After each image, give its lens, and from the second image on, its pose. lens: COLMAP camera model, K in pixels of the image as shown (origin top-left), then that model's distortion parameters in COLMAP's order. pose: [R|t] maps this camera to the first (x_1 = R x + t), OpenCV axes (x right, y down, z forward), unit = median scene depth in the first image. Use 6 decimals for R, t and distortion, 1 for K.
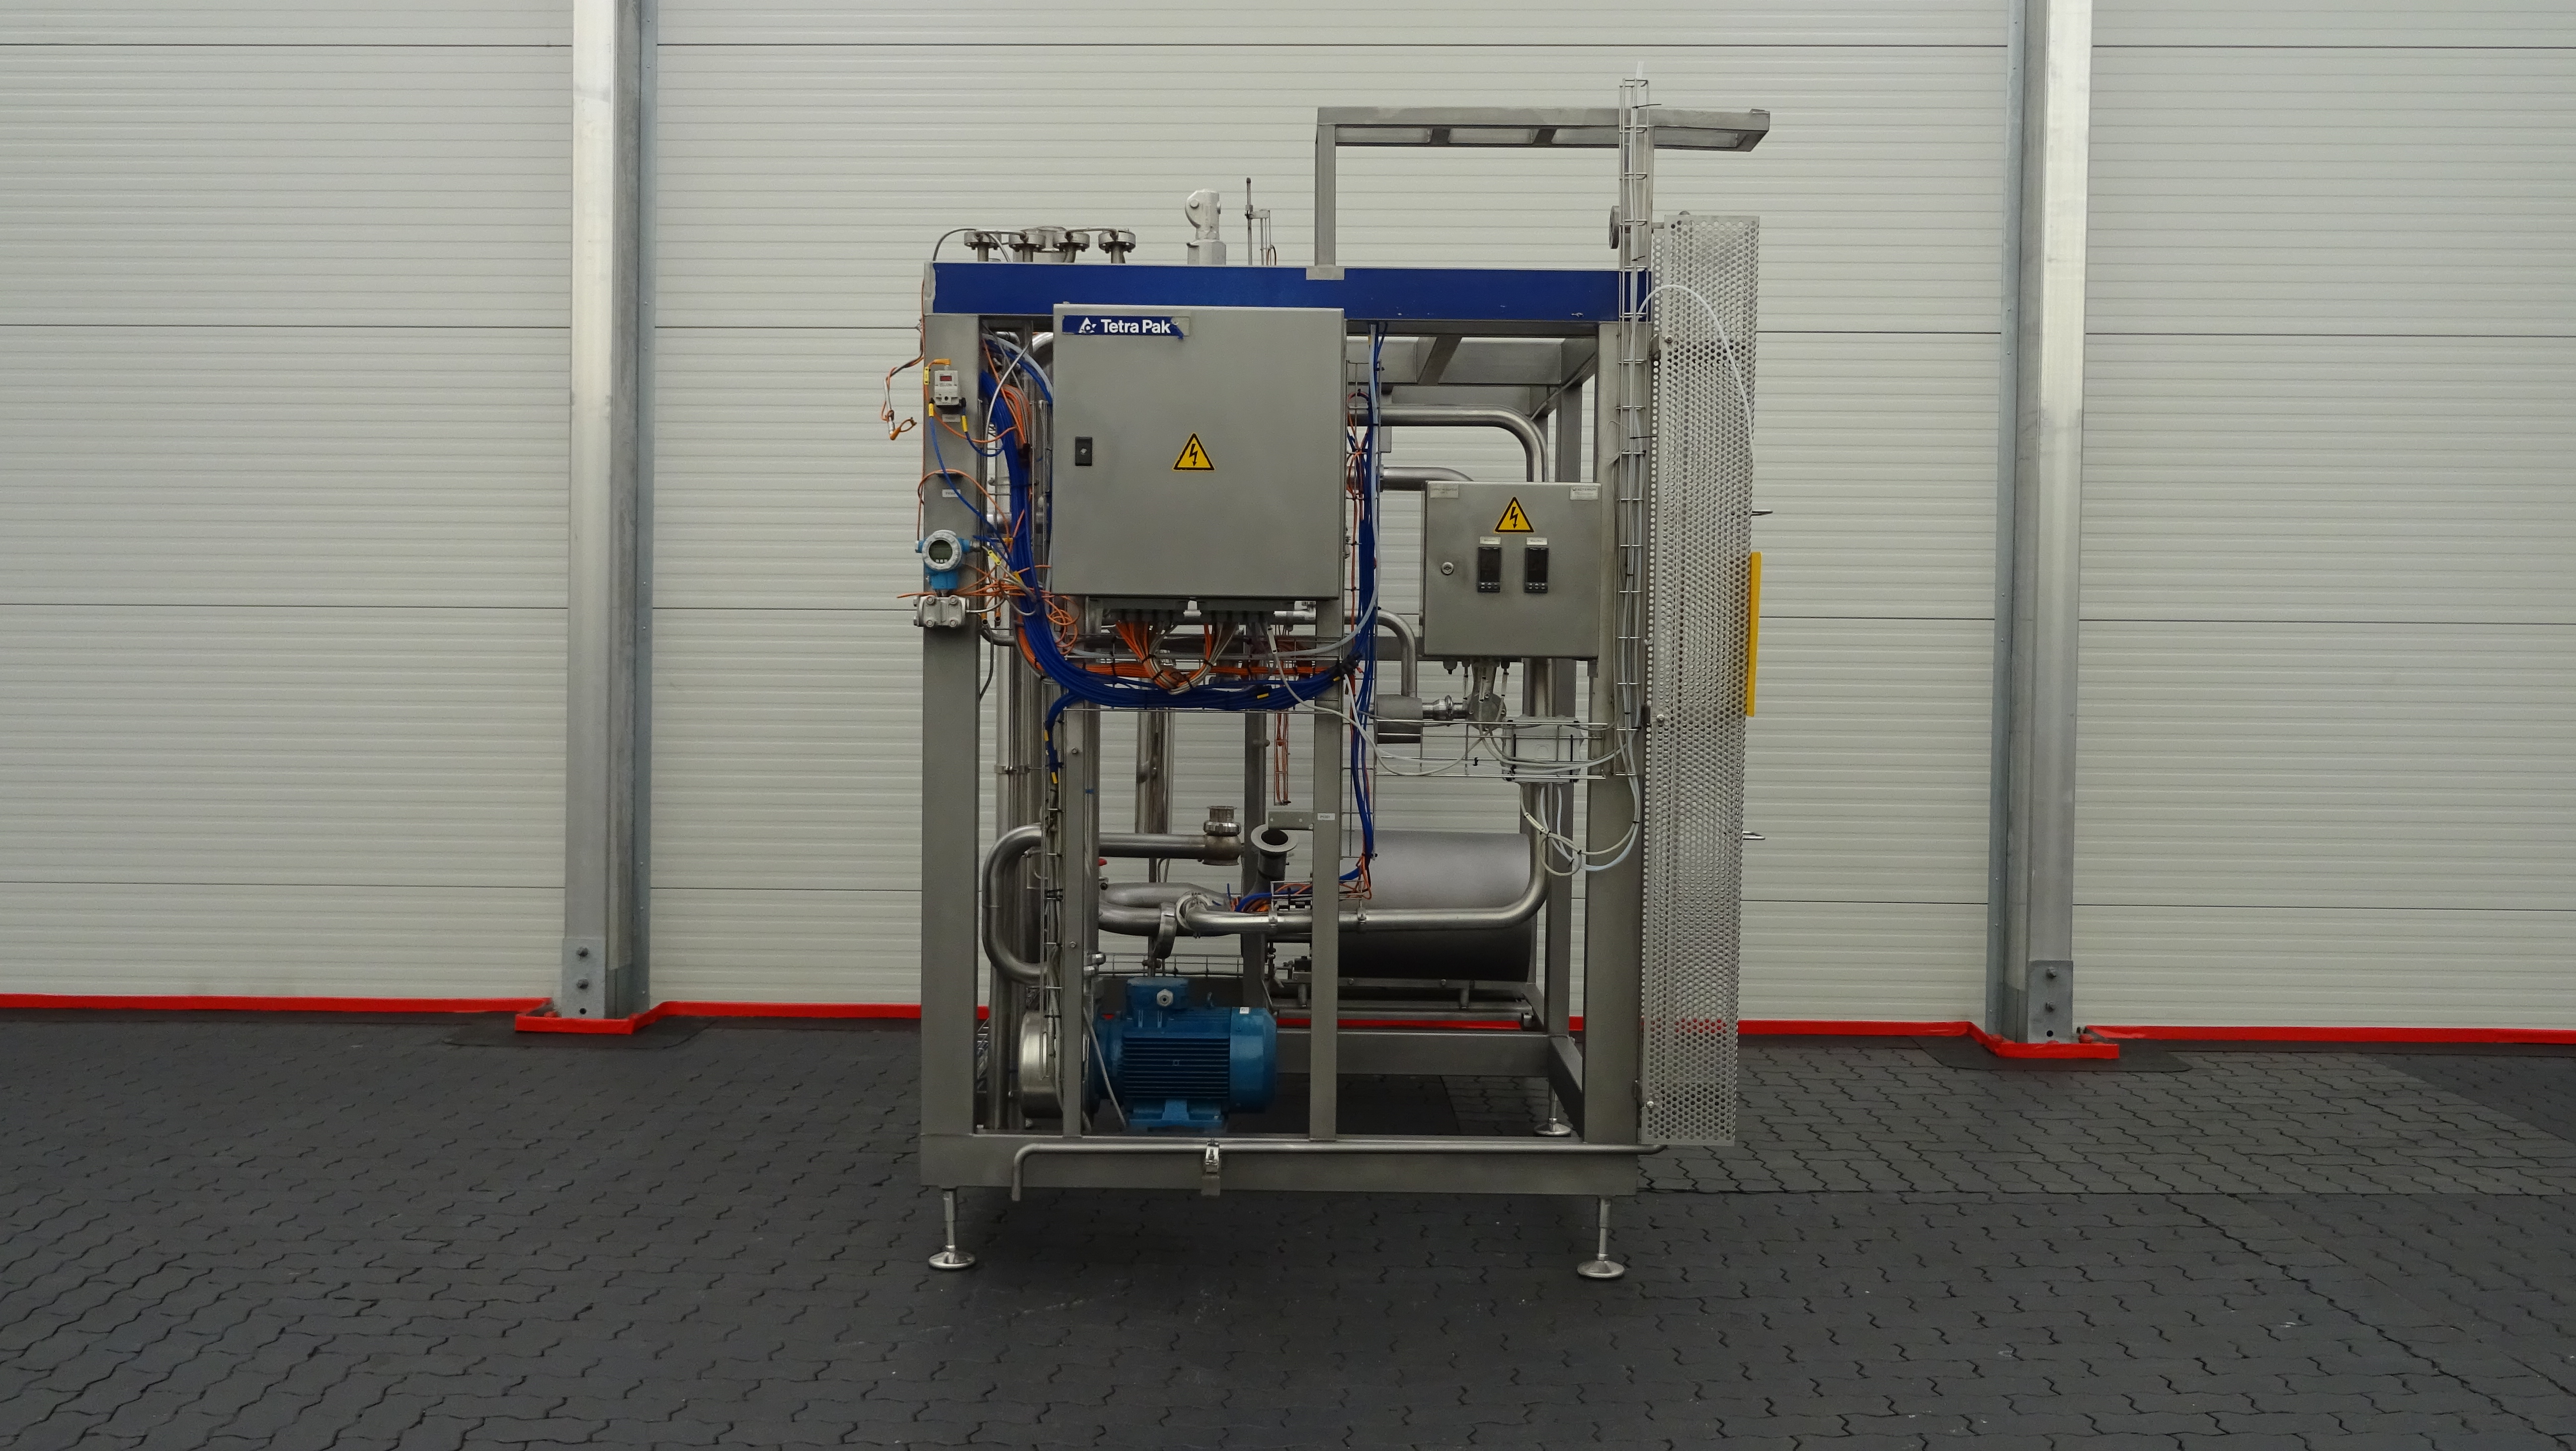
lens RADIAL K [[2482.4, 0, 1288.0], [0, 2482.4, 725.5], [0, 0, 1]] dist [-0.007420, -0.006242]
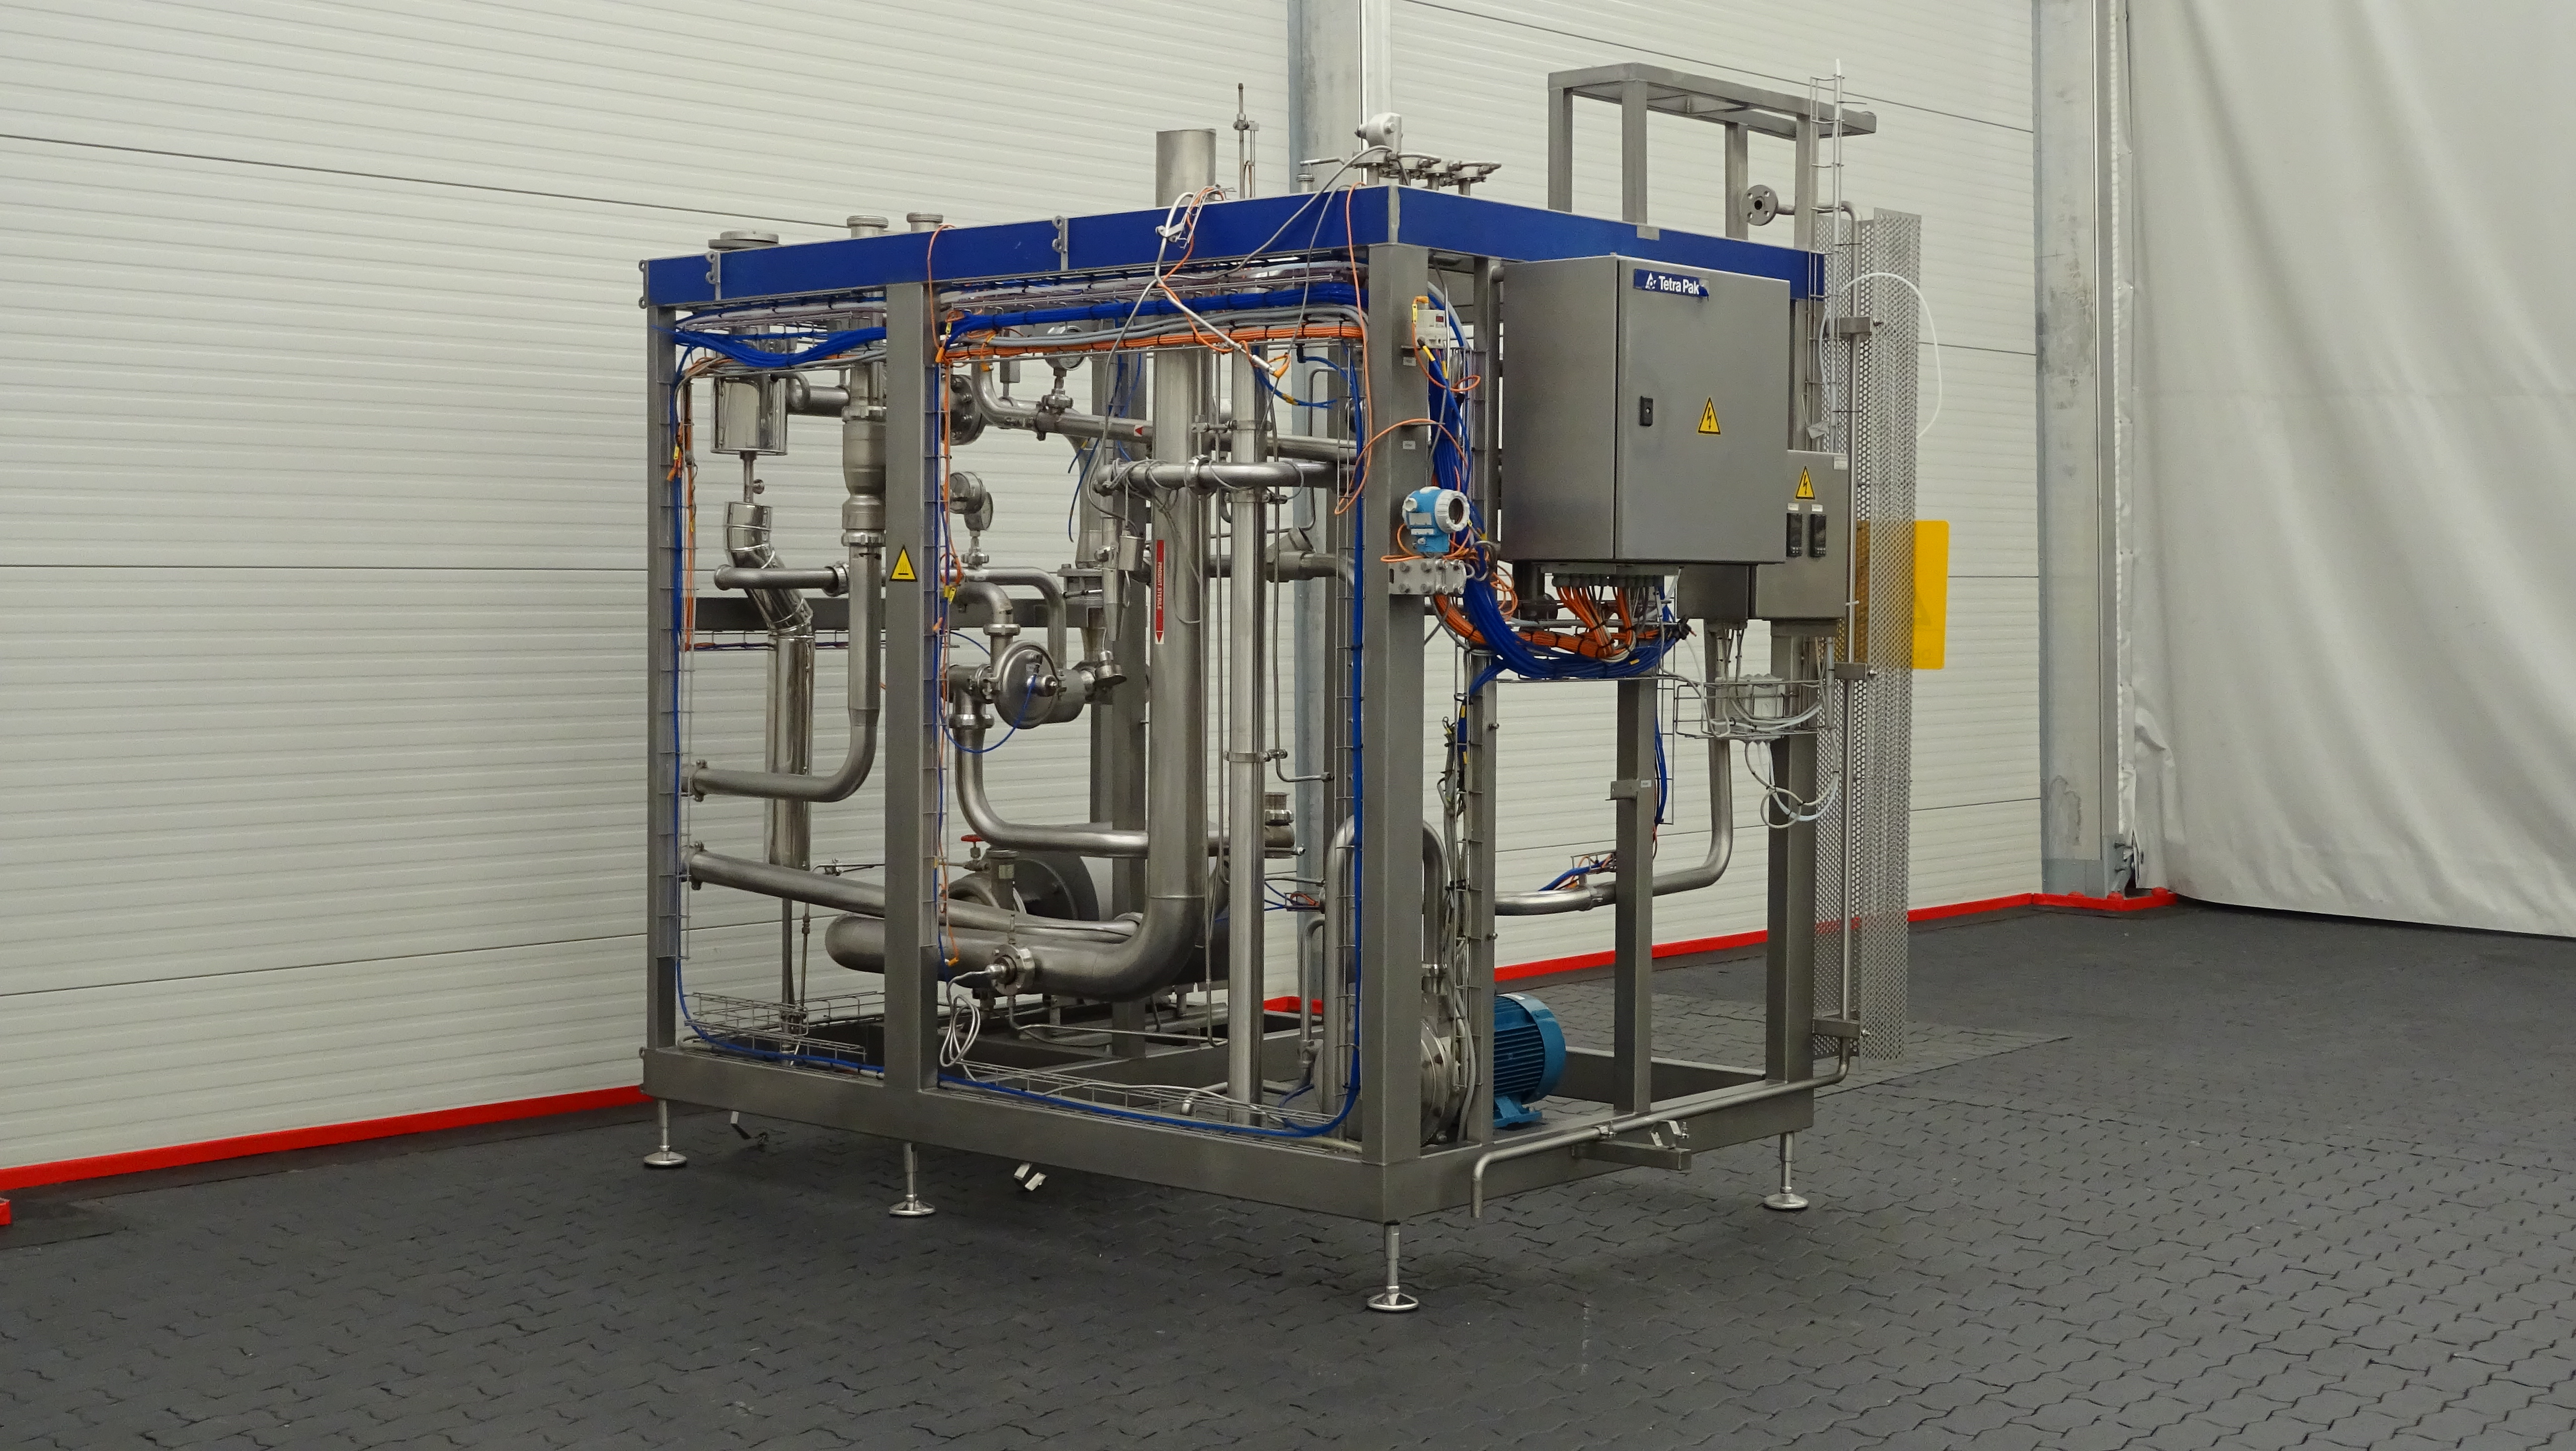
lens RADIAL K [[3254.6, 0, 1288.0], [0, 3254.6, 725.5], [0, 0, 1]] dist [-0.009008, -0.007025]
pose [[0.646519, -0.039009, 0.761900, -1.071529], [0.032772, 0.999190, 0.023349, -0.021419], [-0.762194, 0.009873, 0.647273, 0.273461]]
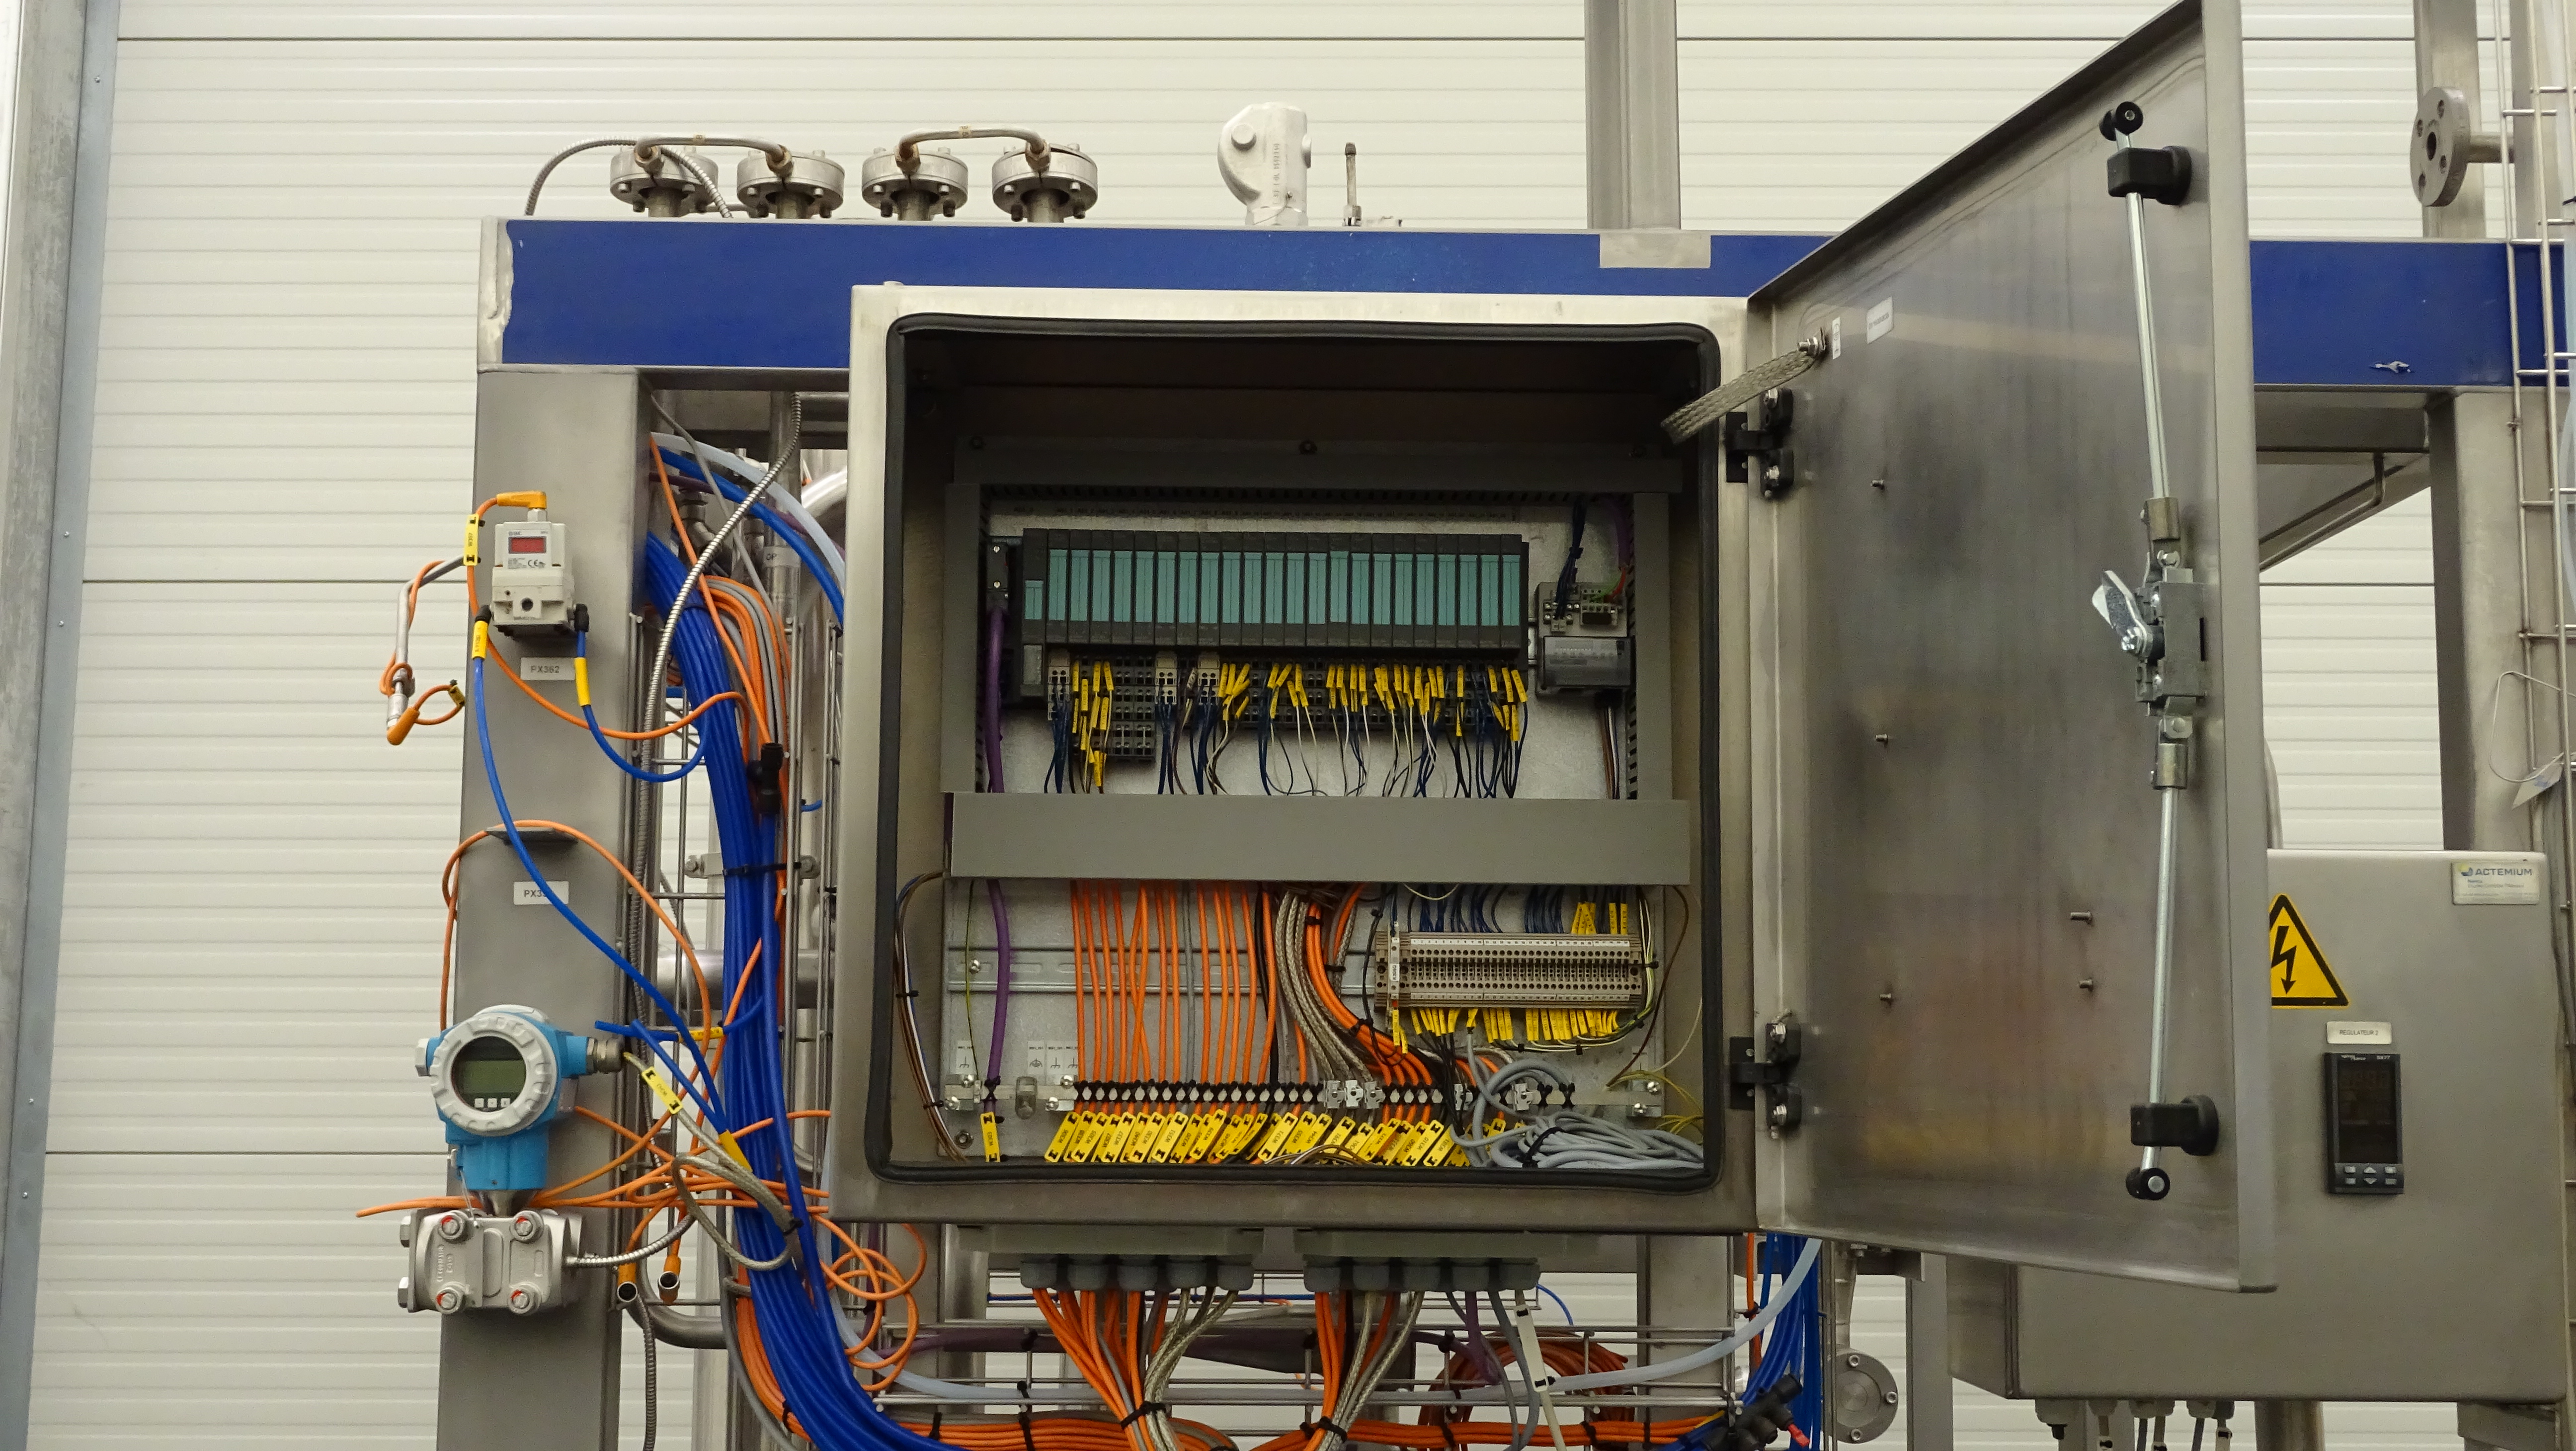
lens RADIAL K [[2926.9, 0, 1288.0], [0, 2926.9, 725.5], [0, 0, 1]] dist [-0.012060, -0.008341]
pose [[0.999435, -0.001536, 0.033566, -0.049253], [0.006954, 0.986784, -0.161893, -0.051950], [-0.032874, 0.162035, 0.986237, 0.610422]]
